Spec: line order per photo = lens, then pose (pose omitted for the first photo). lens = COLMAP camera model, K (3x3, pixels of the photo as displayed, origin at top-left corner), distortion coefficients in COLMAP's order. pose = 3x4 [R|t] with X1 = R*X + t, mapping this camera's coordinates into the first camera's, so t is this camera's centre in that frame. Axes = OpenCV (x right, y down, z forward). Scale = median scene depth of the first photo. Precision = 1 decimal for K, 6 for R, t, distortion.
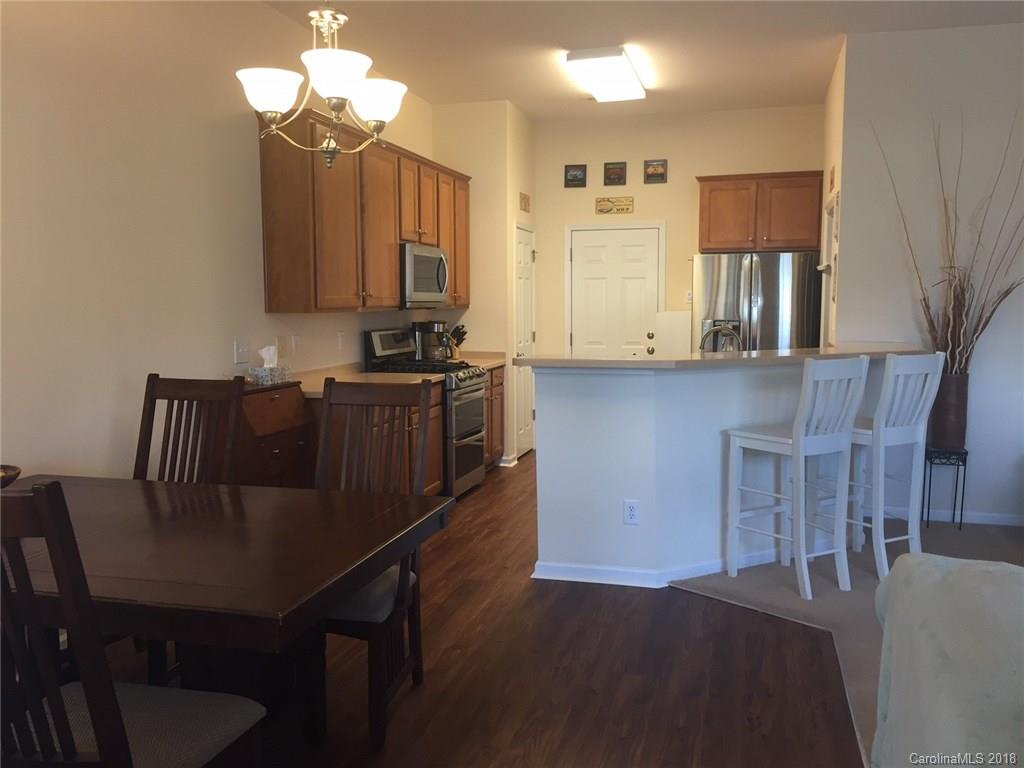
lens RADIAL K [[873.6, 0, 512.0], [0, 873.6, 384.0], [0, 0, 1]] dist [0.082701, -0.111462]
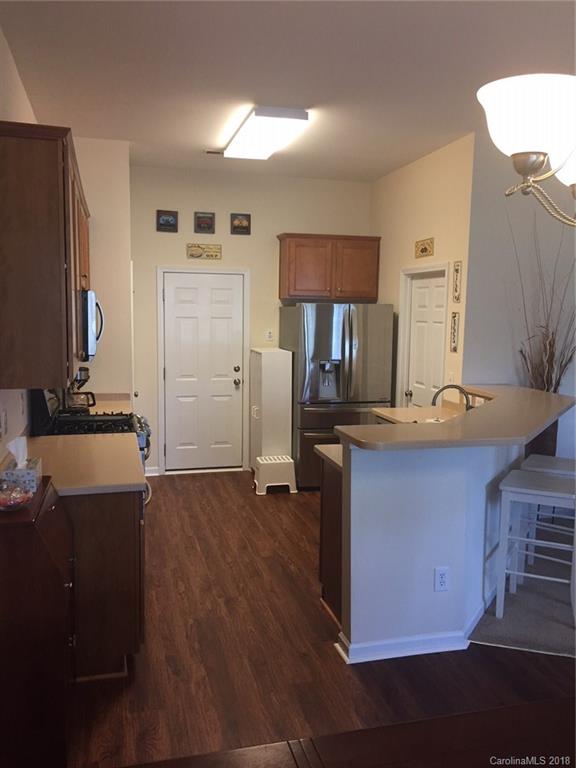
lens RADIAL K [[655.2, 0, 288.0], [0, 655.2, 384.0], [0, 0, 1]] dist [0.082701, -0.111462]
pose [[0.863555, -0.040811, 0.502600, -0.234684], [0.030792, 0.999127, 0.028223, -0.063642], [-0.503313, -0.008896, 0.864058, 0.257138]]
